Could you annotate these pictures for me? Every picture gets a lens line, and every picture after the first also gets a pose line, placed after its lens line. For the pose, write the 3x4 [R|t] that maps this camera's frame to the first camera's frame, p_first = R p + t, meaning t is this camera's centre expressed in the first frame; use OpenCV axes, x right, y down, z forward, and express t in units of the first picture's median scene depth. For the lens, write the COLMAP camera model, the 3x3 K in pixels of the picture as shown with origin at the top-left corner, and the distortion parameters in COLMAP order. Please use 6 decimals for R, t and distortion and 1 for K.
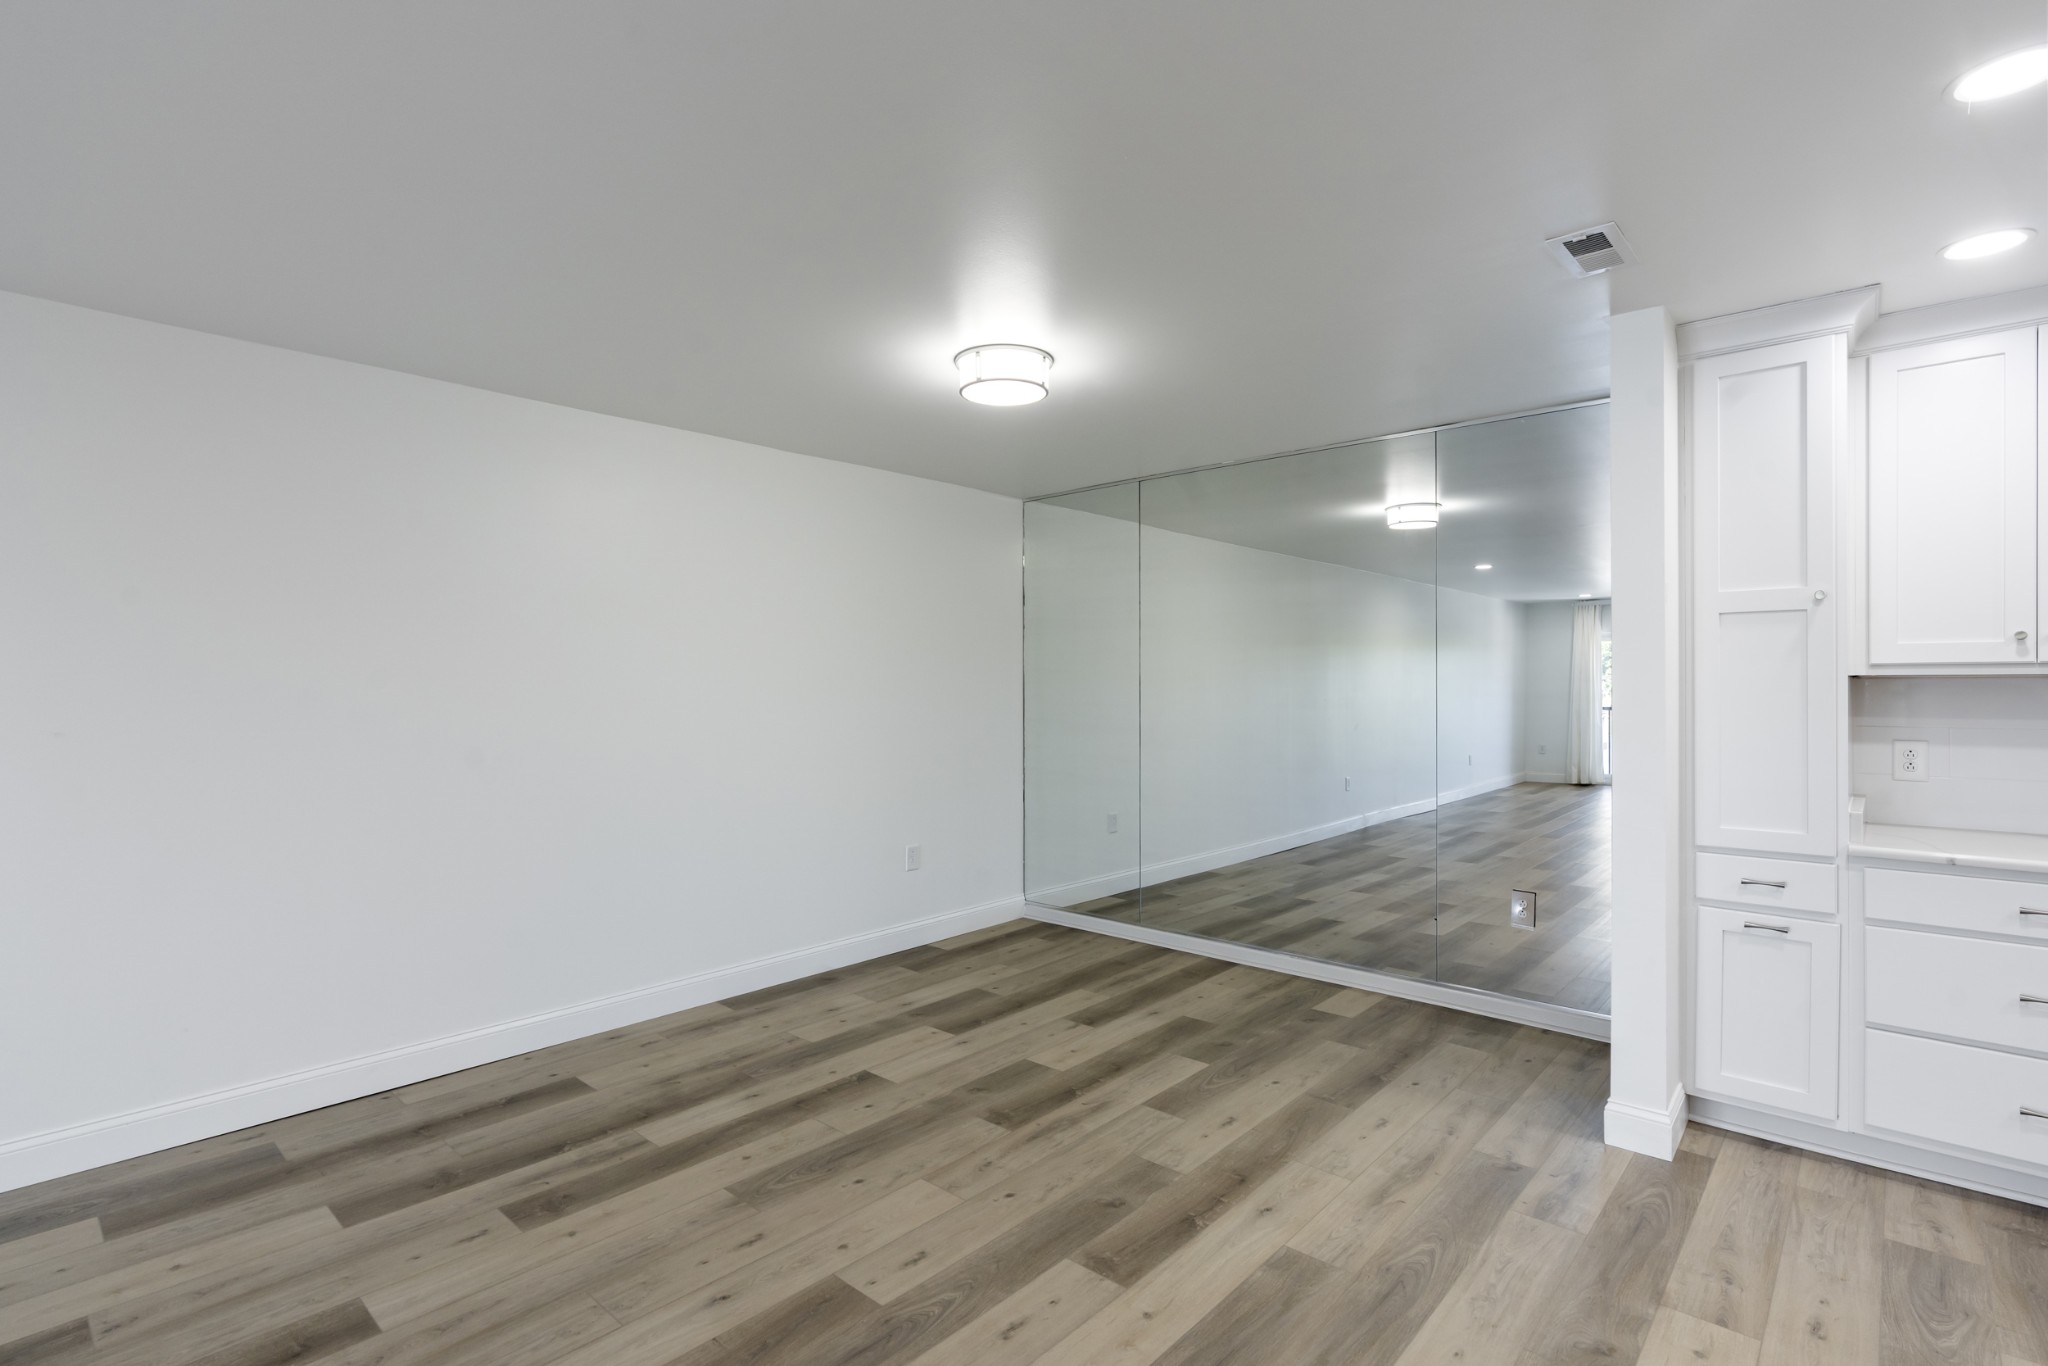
lens RADIAL K [[935.0, 0, 1013.6], [0, 935.0, 688.3], [0, 0, 1]] dist [-0.001309, -0.000019]
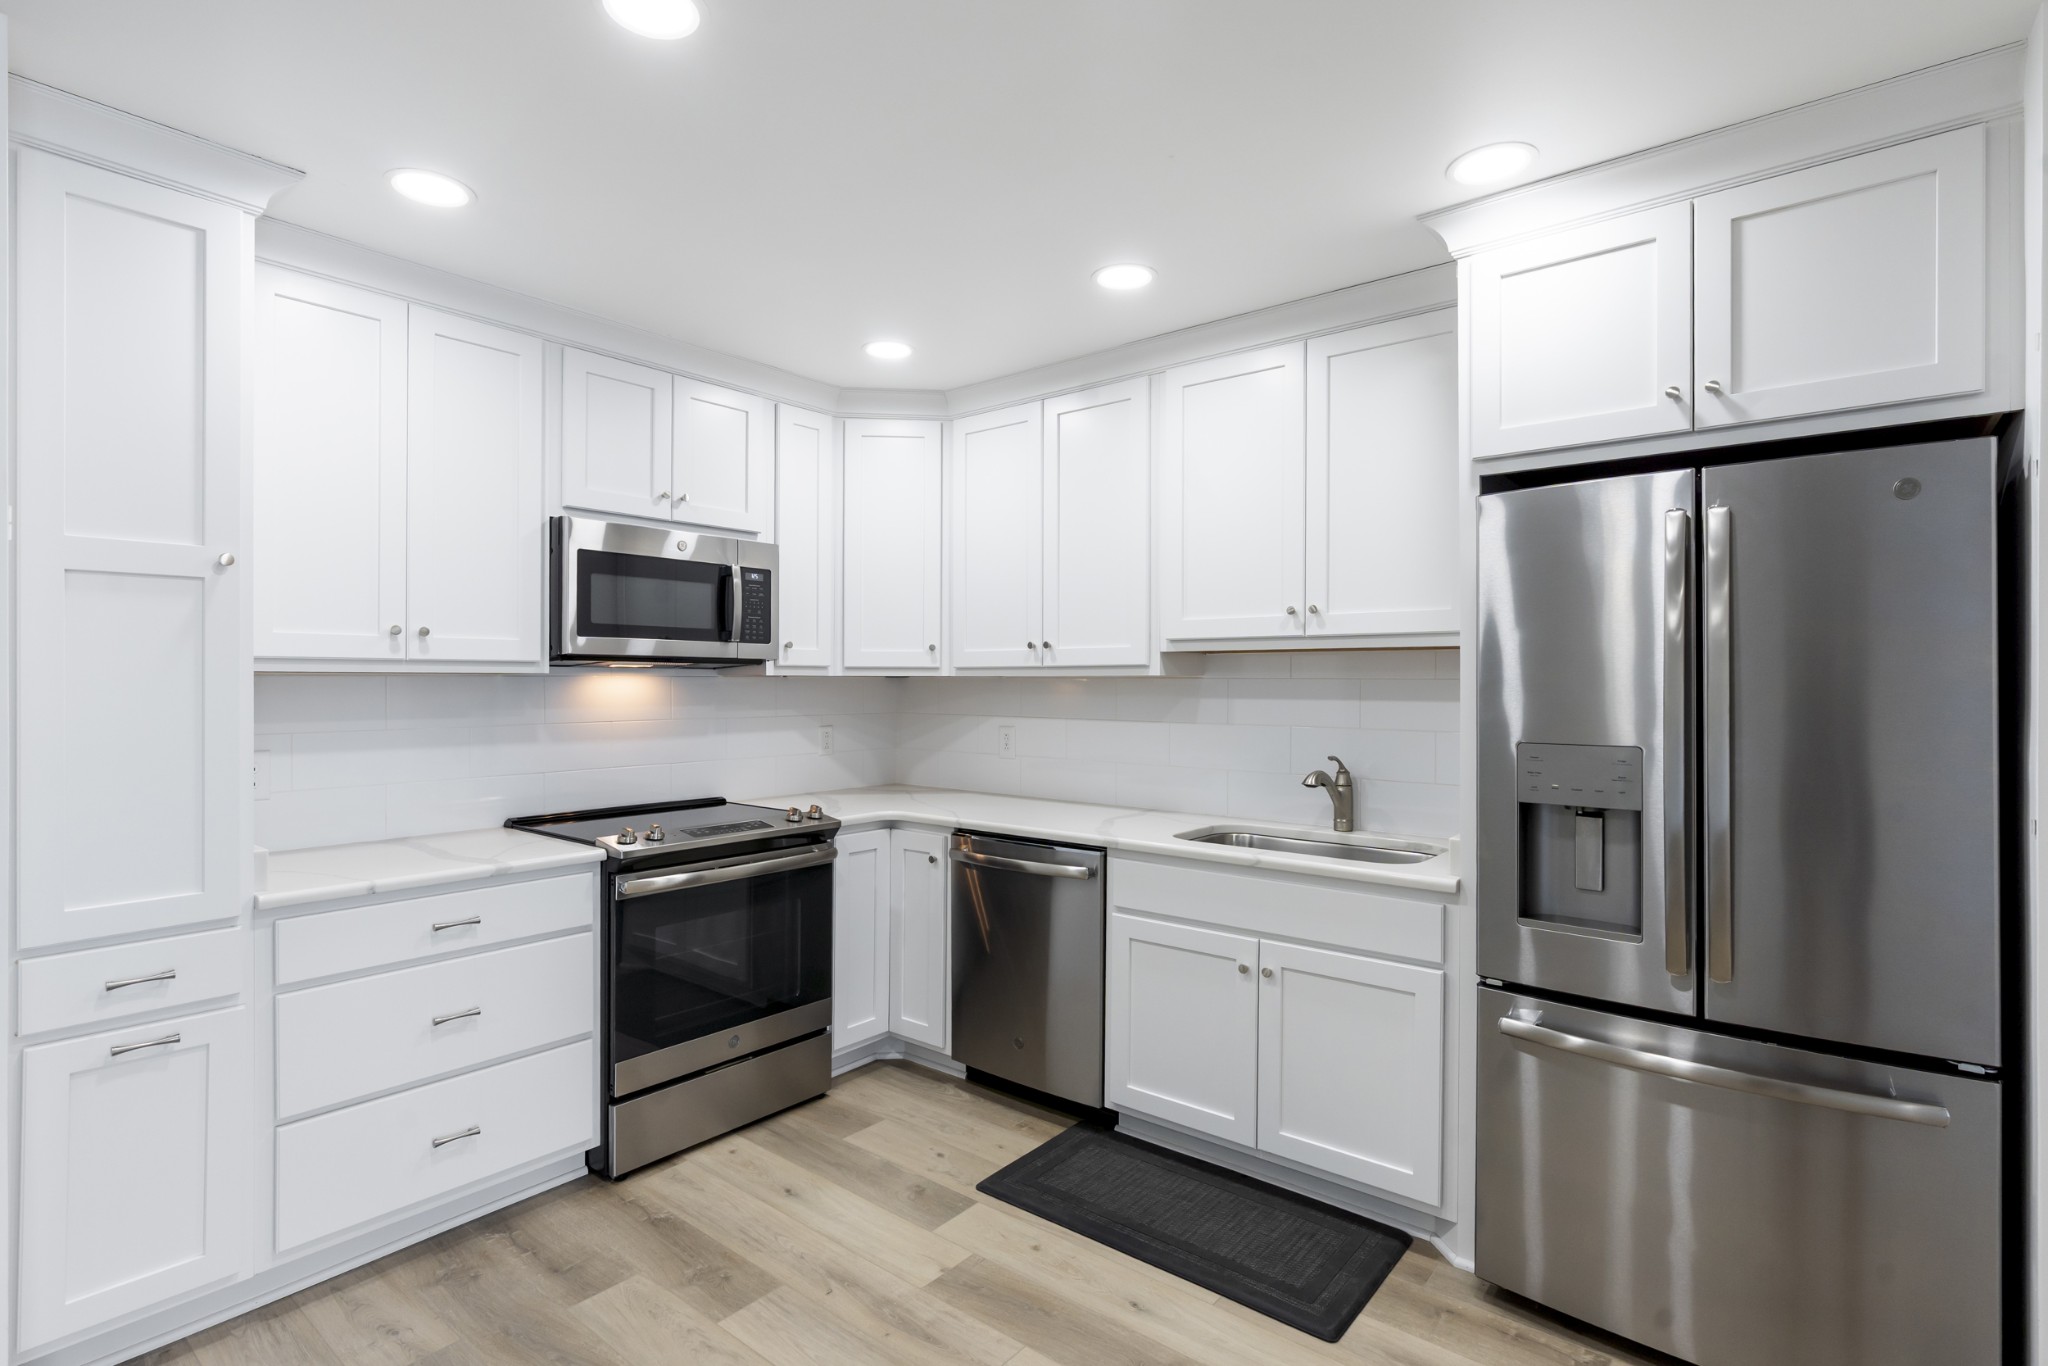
lens RADIAL K [[994.4, 0, 1024.0], [0, 994.4, 683.0], [0, 0, 1]] dist [-0.000095, -0.000185]
pose [[-0.061767, -0.001171, 0.998090, 0.054966], [0.003051, 0.999994, 0.001362, -0.003324], [-0.998086, 0.003129, -0.061763, 0.432167]]
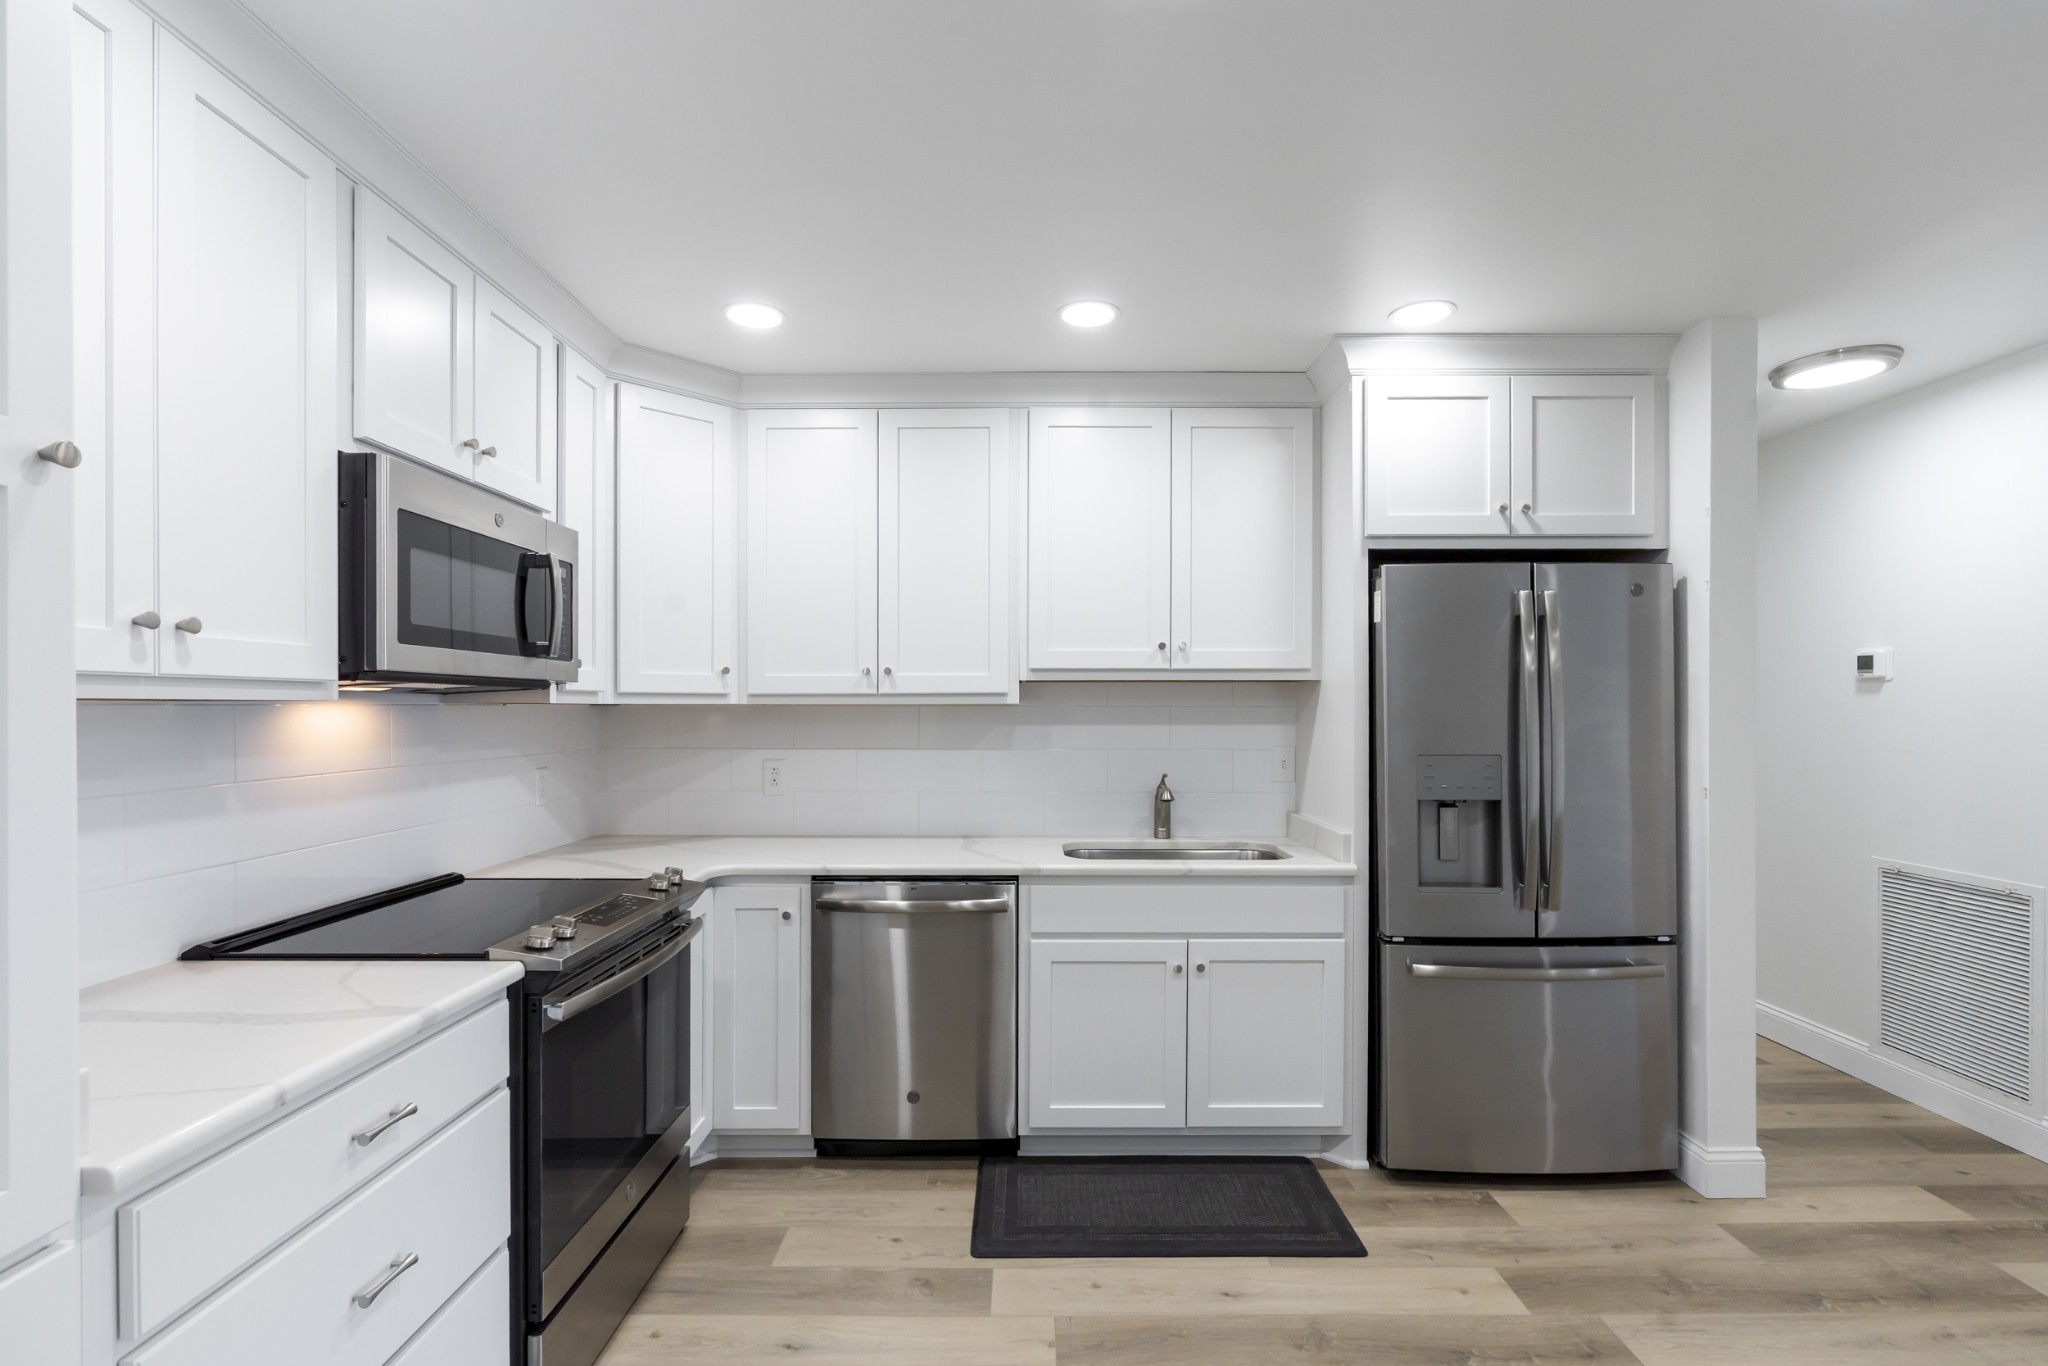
lens RADIAL K [[942.3, 0, 1025.6], [0, 942.3, 711.8], [0, 0, 1]] dist [-0.003006, -0.000078]
pose [[-0.680178, -0.002481, 0.733042, 0.383618], [0.004875, 0.999957, 0.007907, -0.009236], [-0.733030, 0.008952, -0.680137, 0.983342]]
